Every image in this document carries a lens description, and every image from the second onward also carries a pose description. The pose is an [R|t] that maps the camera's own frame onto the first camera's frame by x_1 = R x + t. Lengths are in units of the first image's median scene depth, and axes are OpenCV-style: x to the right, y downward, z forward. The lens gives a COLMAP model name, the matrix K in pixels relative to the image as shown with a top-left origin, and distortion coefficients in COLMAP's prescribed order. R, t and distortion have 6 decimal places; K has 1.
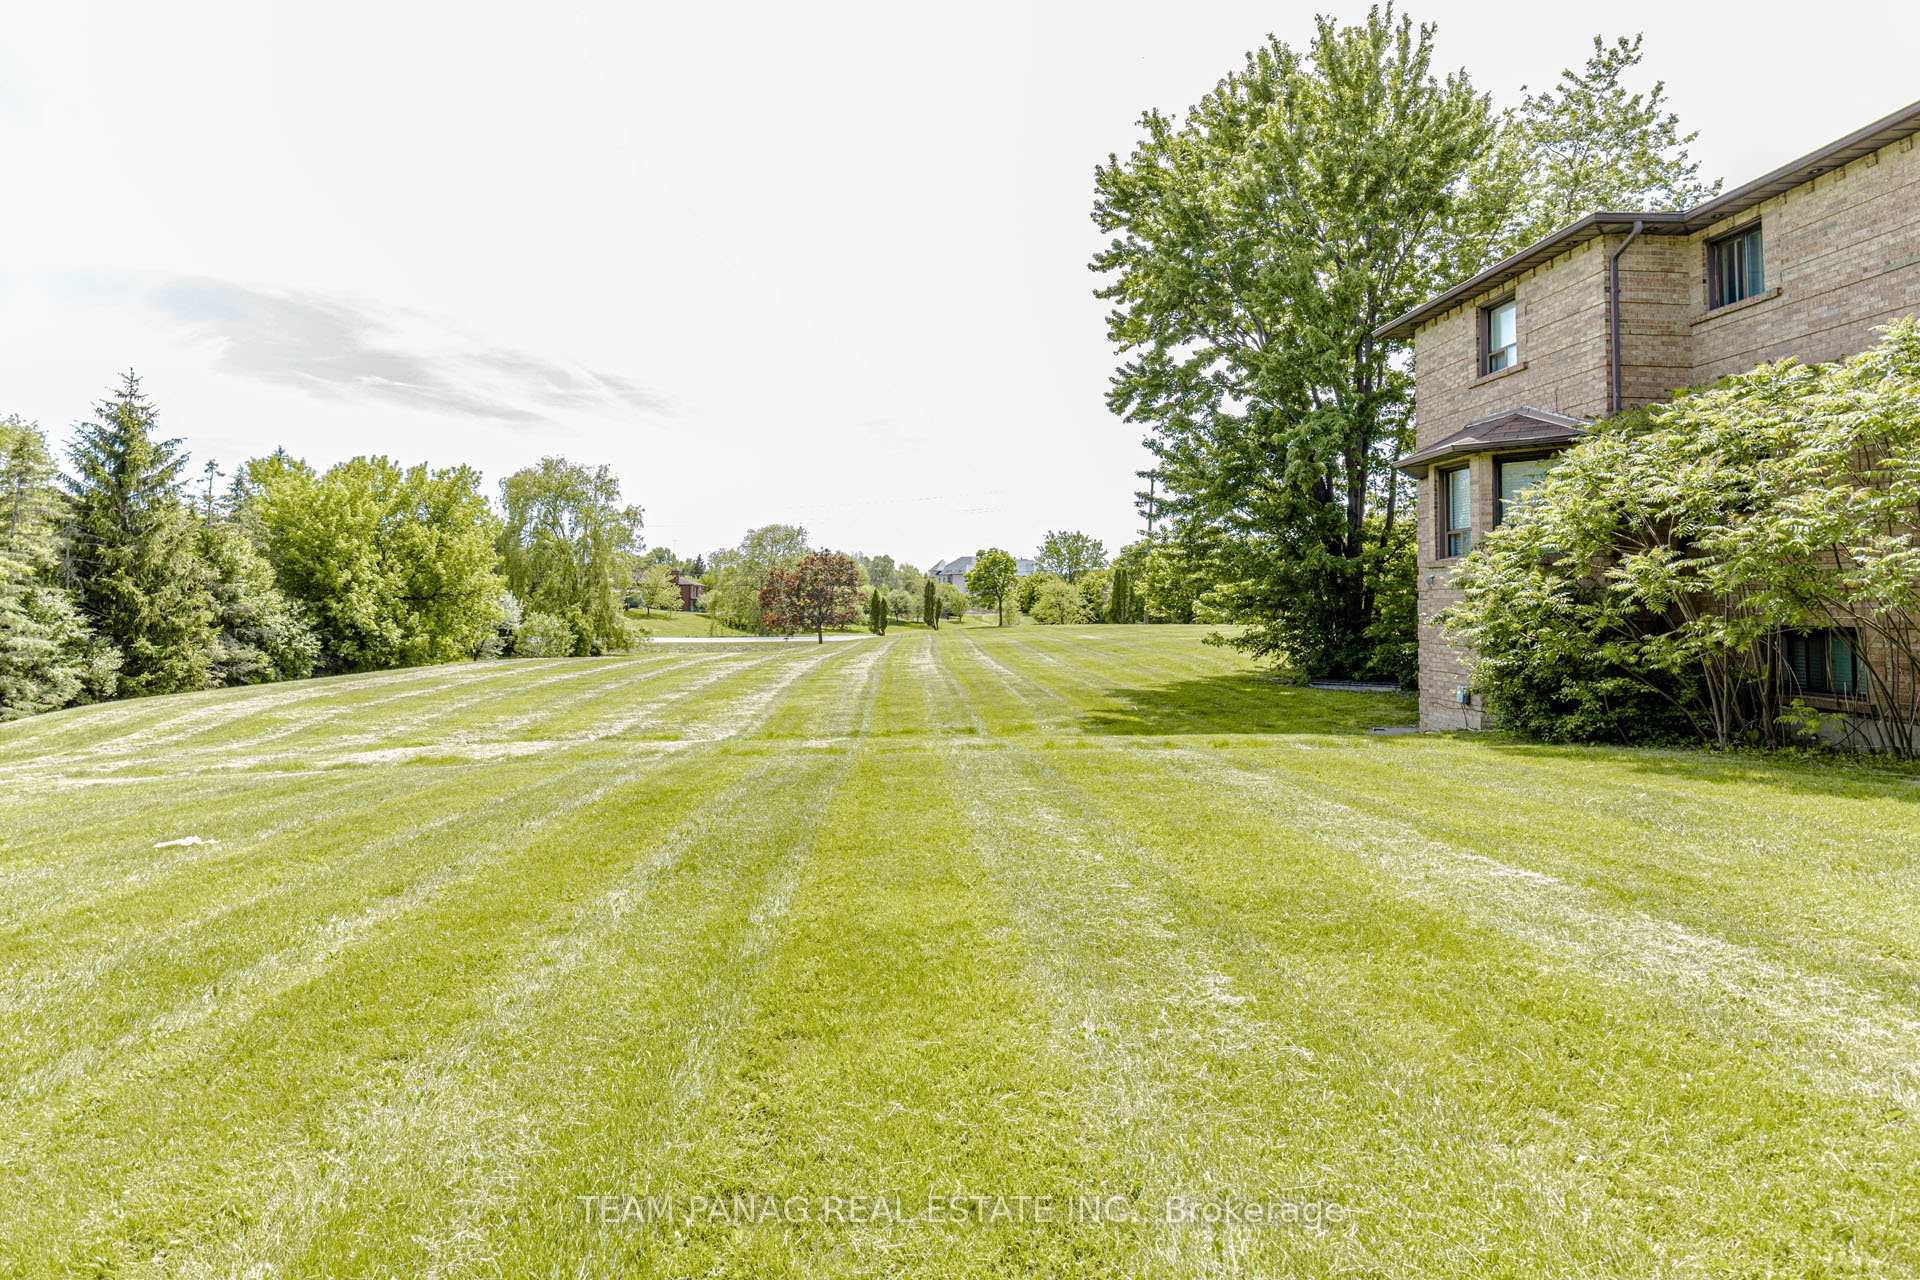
lens RADIAL K [[1361.6, 0, 955.6], [0, 1361.6, 605.2], [0, 0, 1]] dist [0.073233, -0.065182]
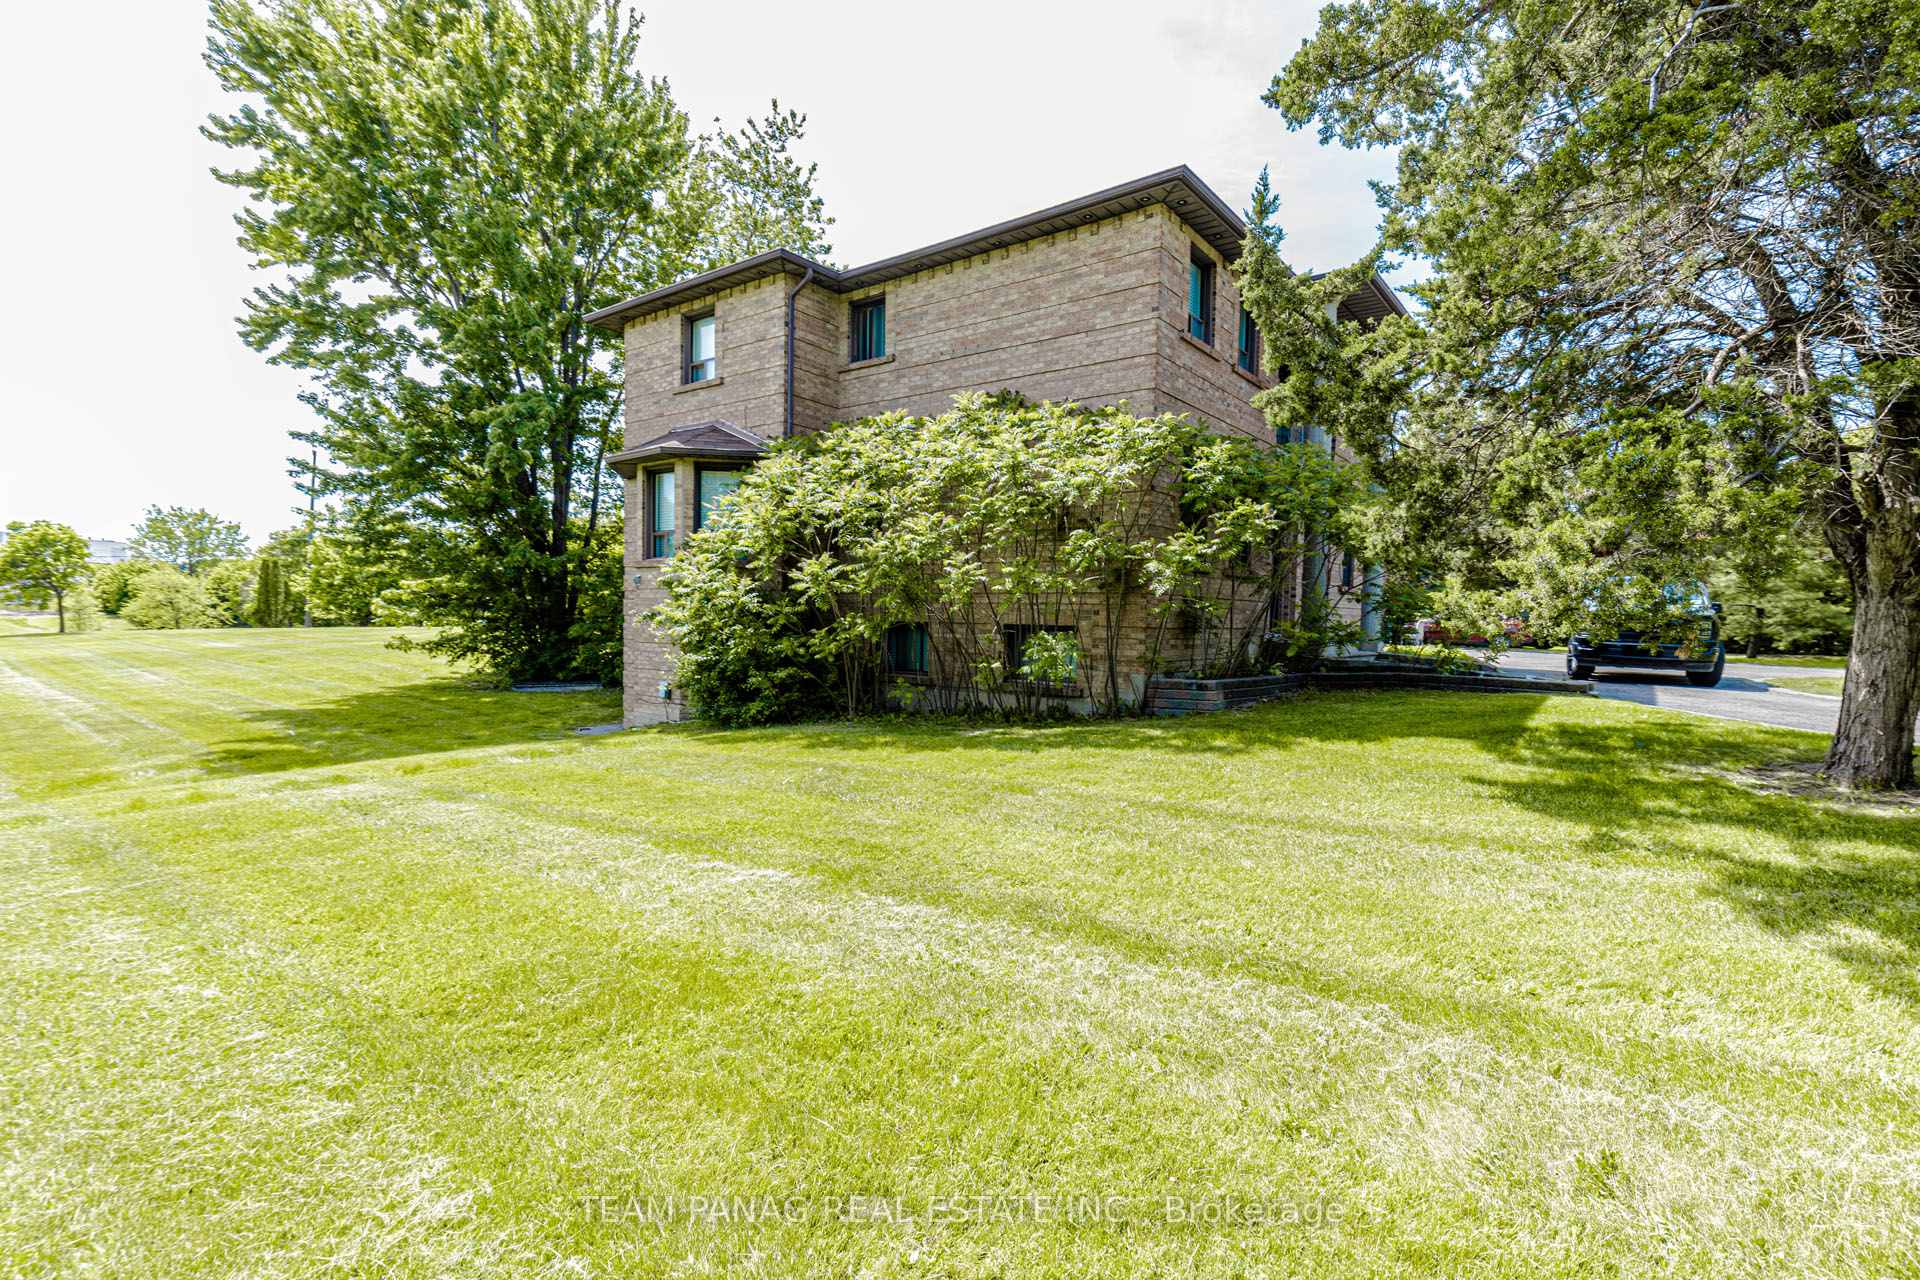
lens RADIAL K [[887.5, 0, 893.6], [0, 887.5, 623.0], [0, 0, 1]] dist [0.001489, -0.000020]
pose [[0.759915, -0.010998, 0.649929, 0.064576], [0.006083, 0.999933, 0.009808, 0.008863], [-0.649994, -0.003500, 0.759931, 0.389577]]
